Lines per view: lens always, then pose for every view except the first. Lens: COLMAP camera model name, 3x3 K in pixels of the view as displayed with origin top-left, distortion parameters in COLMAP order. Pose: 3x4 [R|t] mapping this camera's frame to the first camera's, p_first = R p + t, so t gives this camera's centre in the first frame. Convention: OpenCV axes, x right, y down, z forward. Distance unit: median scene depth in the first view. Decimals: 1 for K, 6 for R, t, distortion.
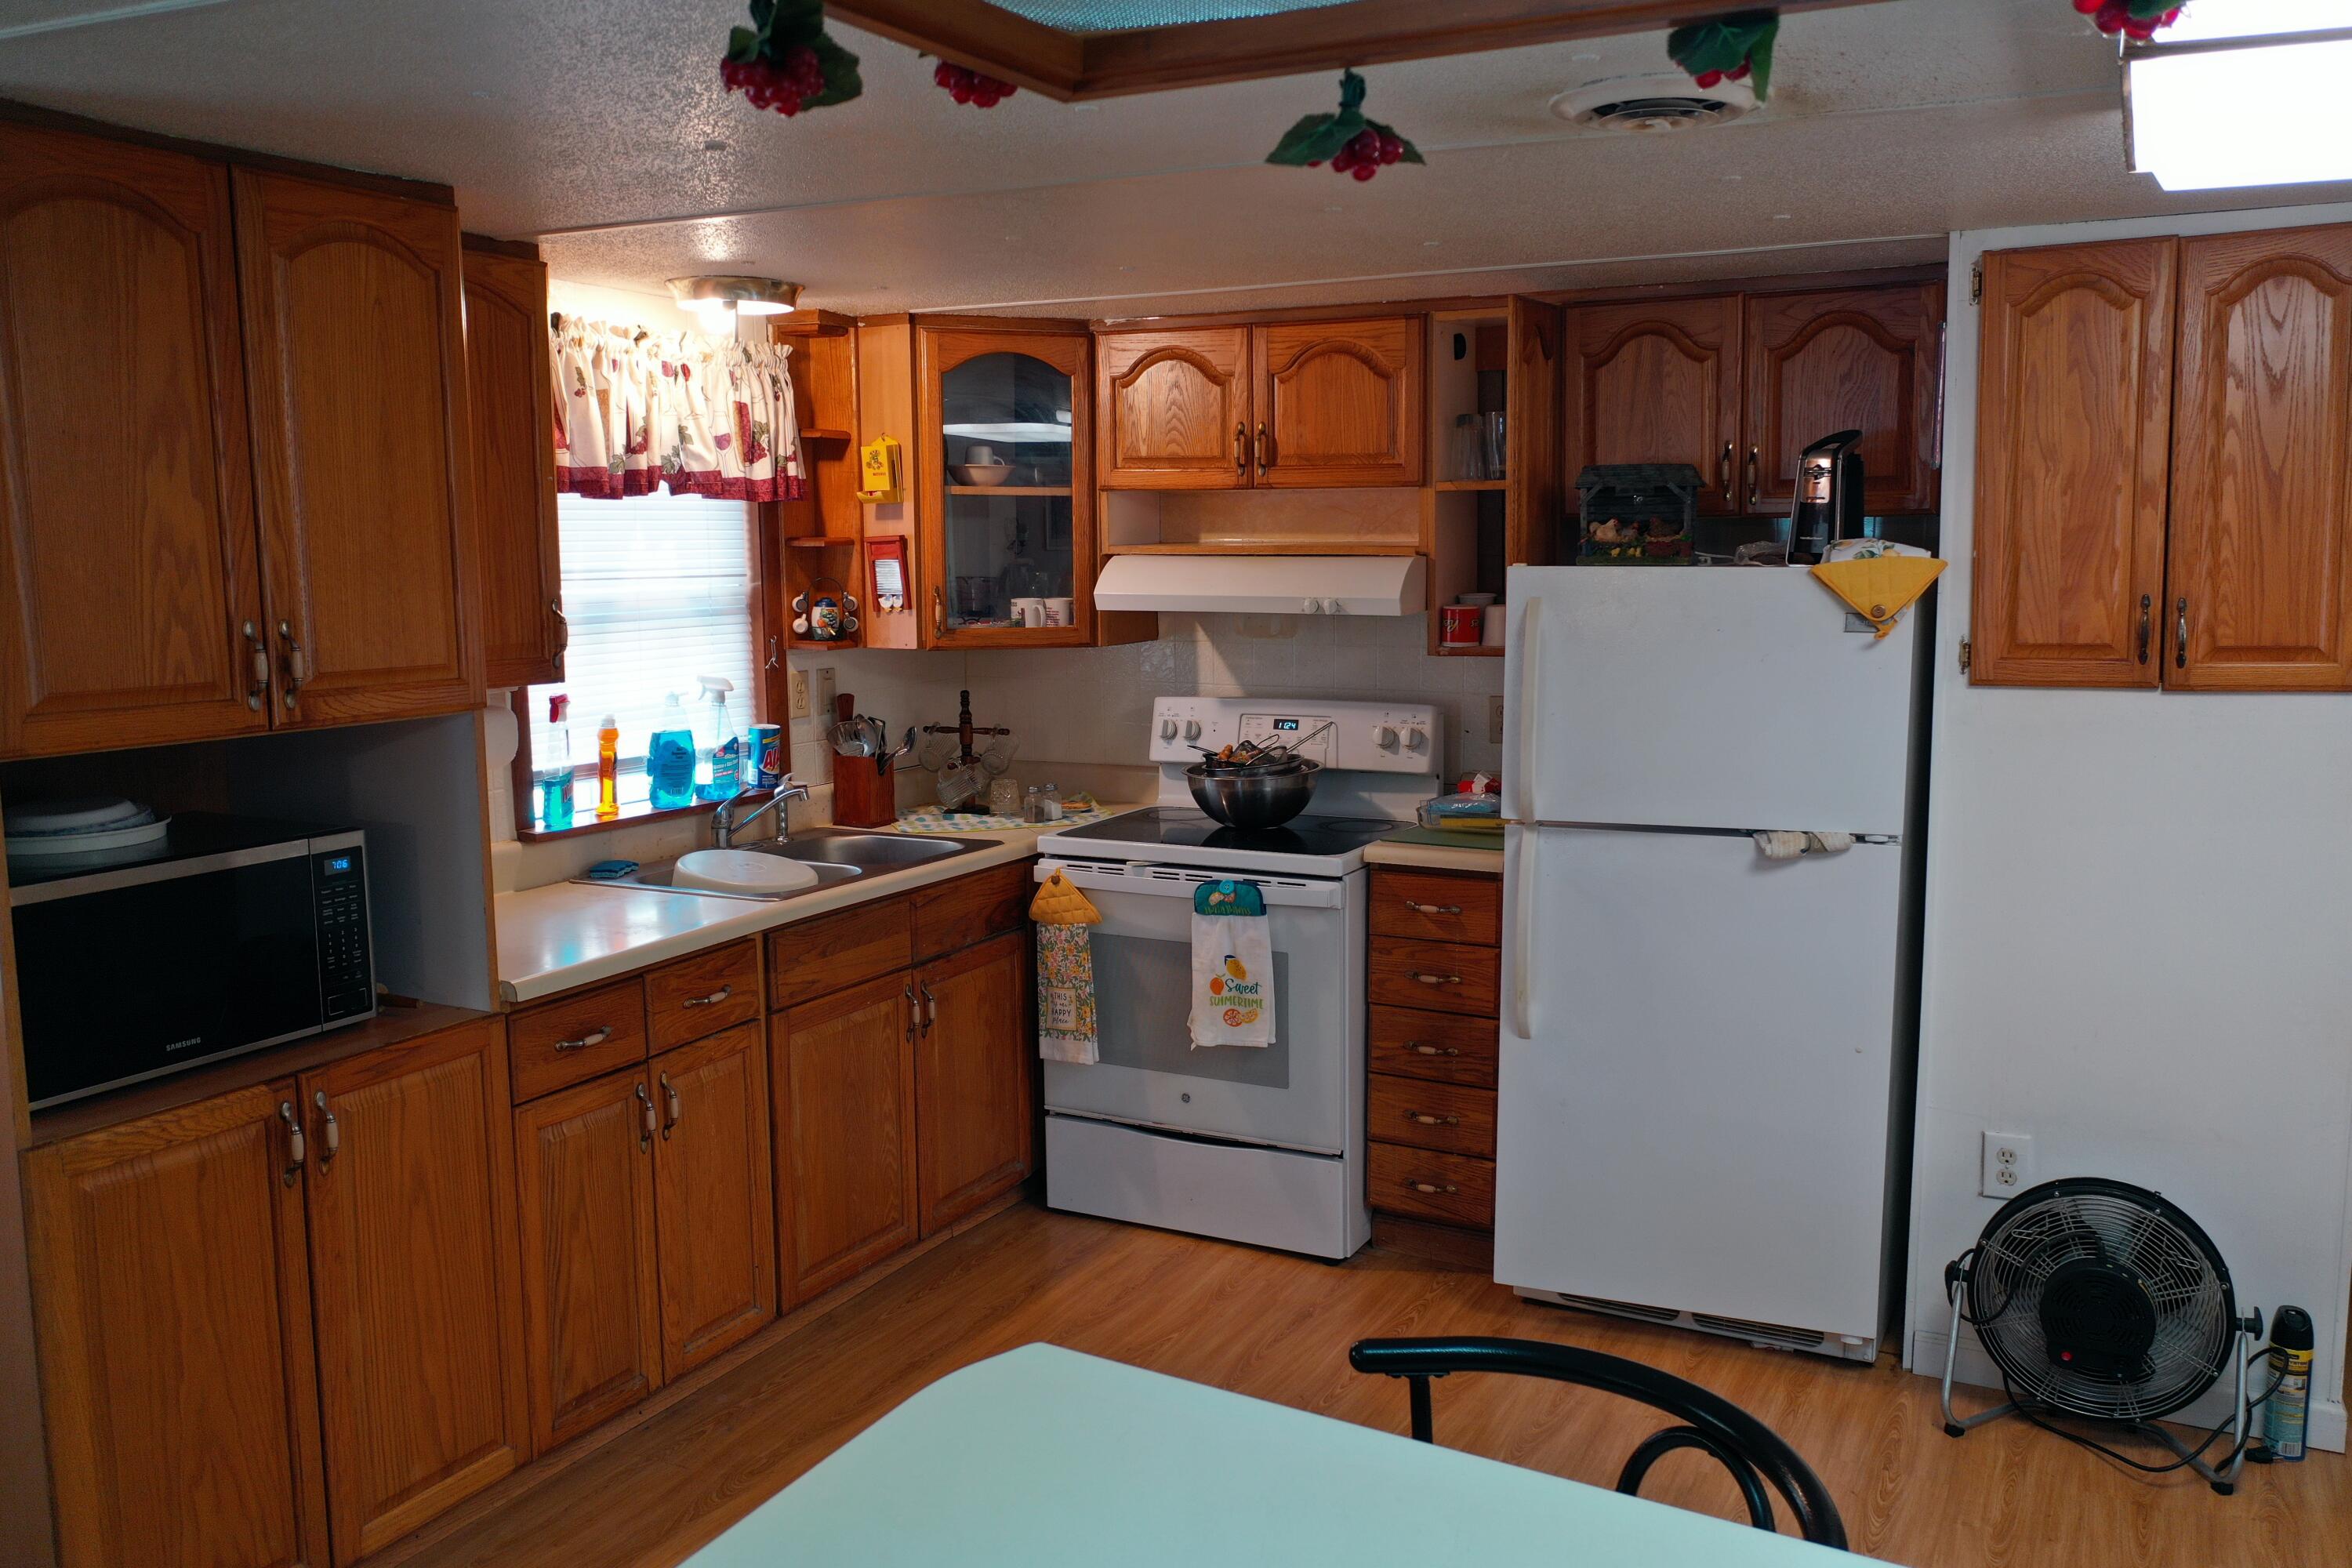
lens RADIAL K [[1858.5, 0, 1176.0], [0, 1858.5, 784.0], [0, 0, 1]] dist [0.002071, 0.002795]
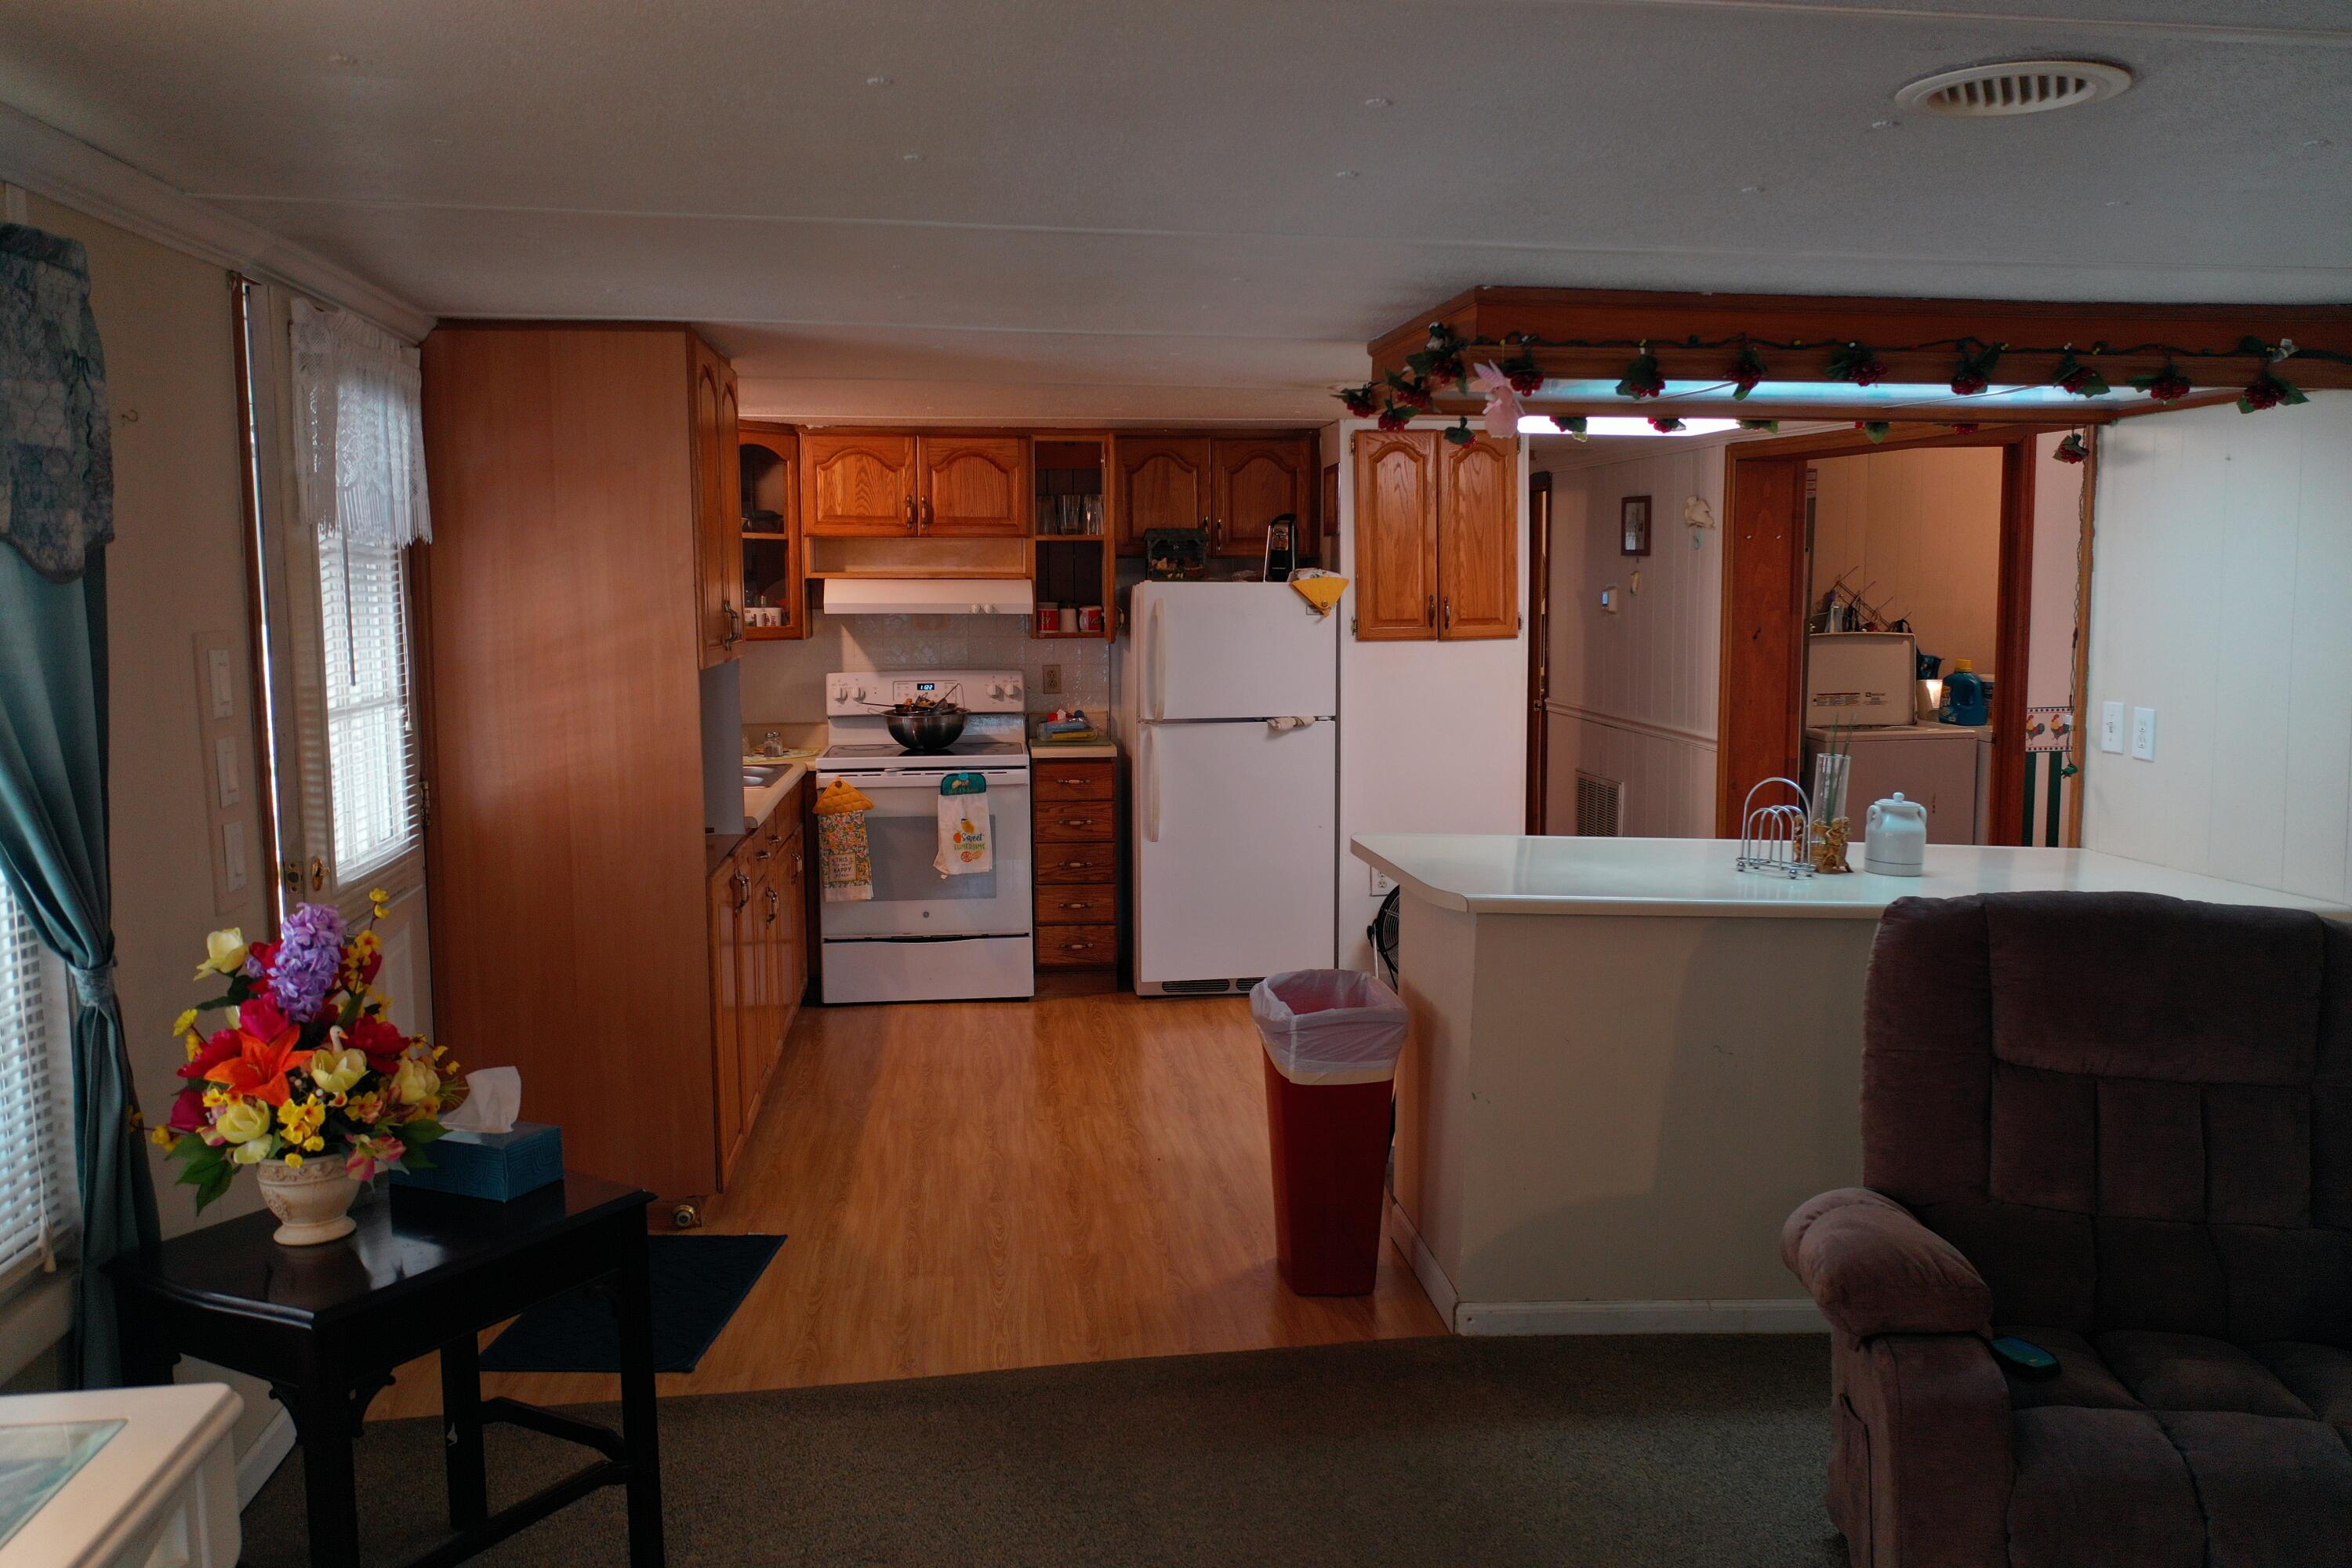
lens RADIAL K [[1858.5, 0, 1176.0], [0, 1858.5, 784.0], [0, 0, 1]] dist [0.002071, 0.002795]
pose [[0.832197, -0.055328, 0.551713, -0.727151], [0.070446, 0.997496, -0.006228, 0.085408], [-0.549987, 0.044049, 0.834011, -0.484669]]
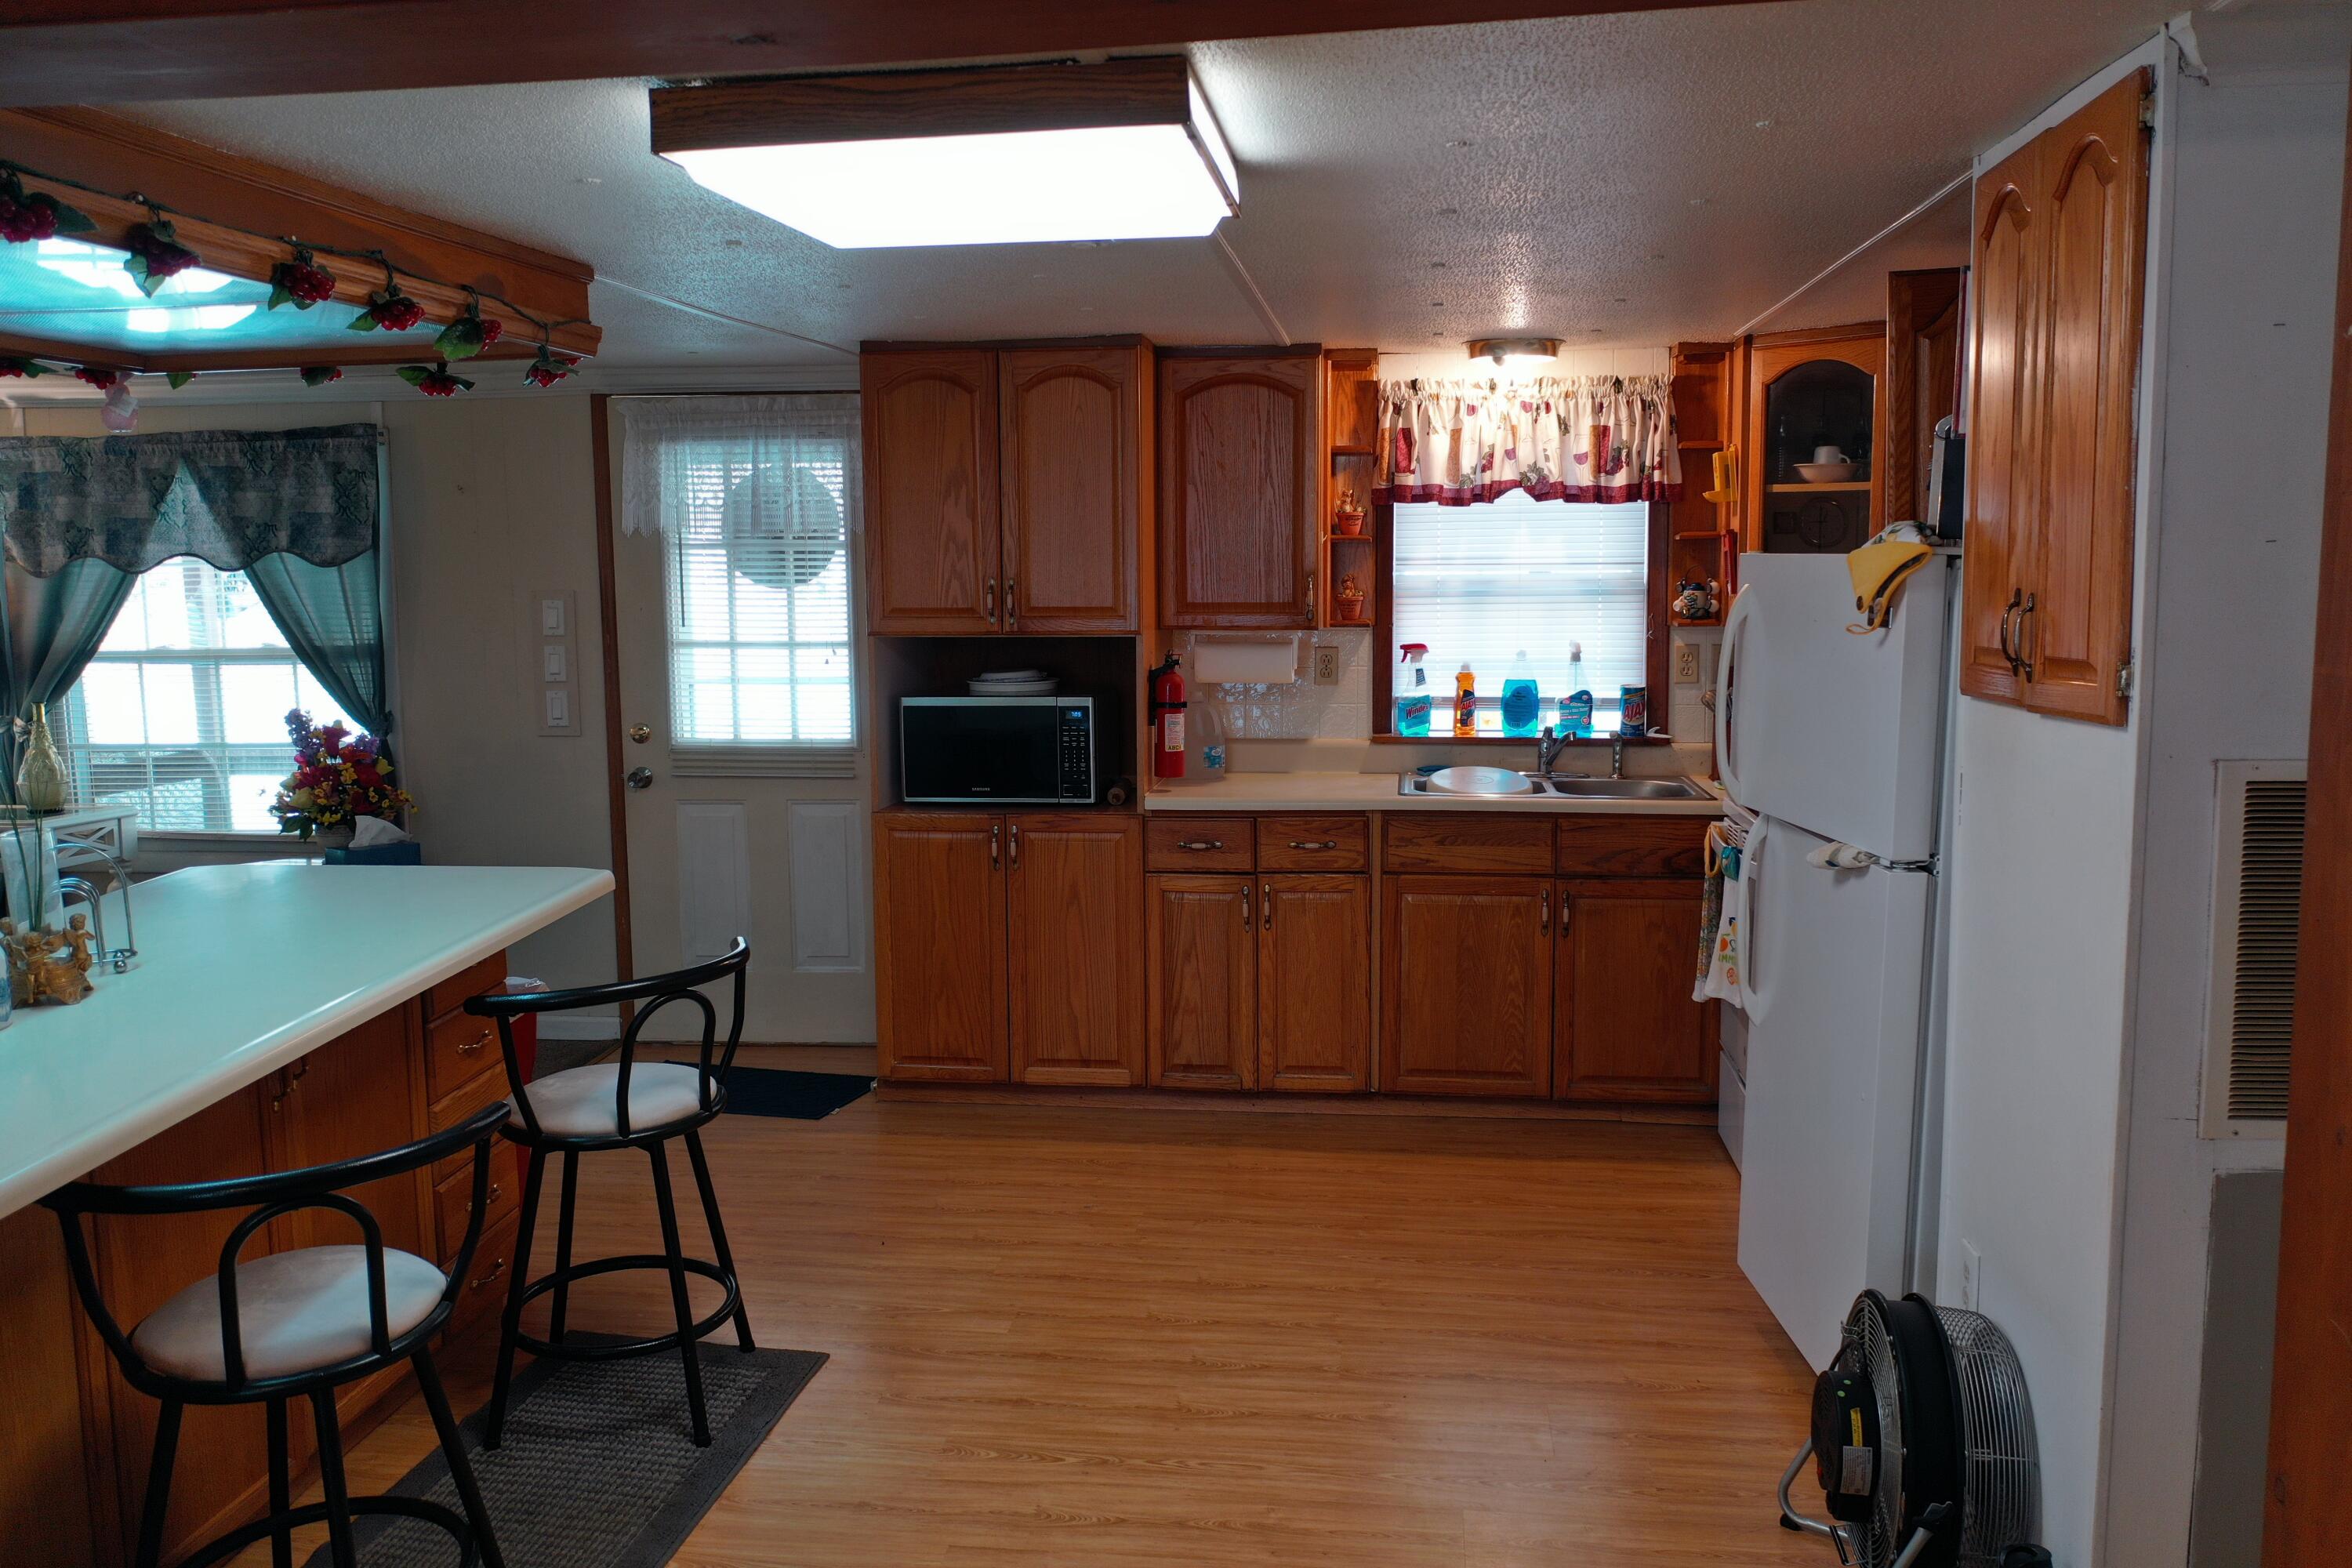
lens RADIAL K [[1858.5, 0, 1176.0], [0, 1858.5, 784.0], [0, 0, 1]] dist [0.002071, 0.002795]
pose [[0.342880, 0.112527, -0.932615, 0.916025], [-0.116580, 0.990222, 0.076616, -0.028522], [0.932117, 0.082454, 0.352646, 0.318557]]
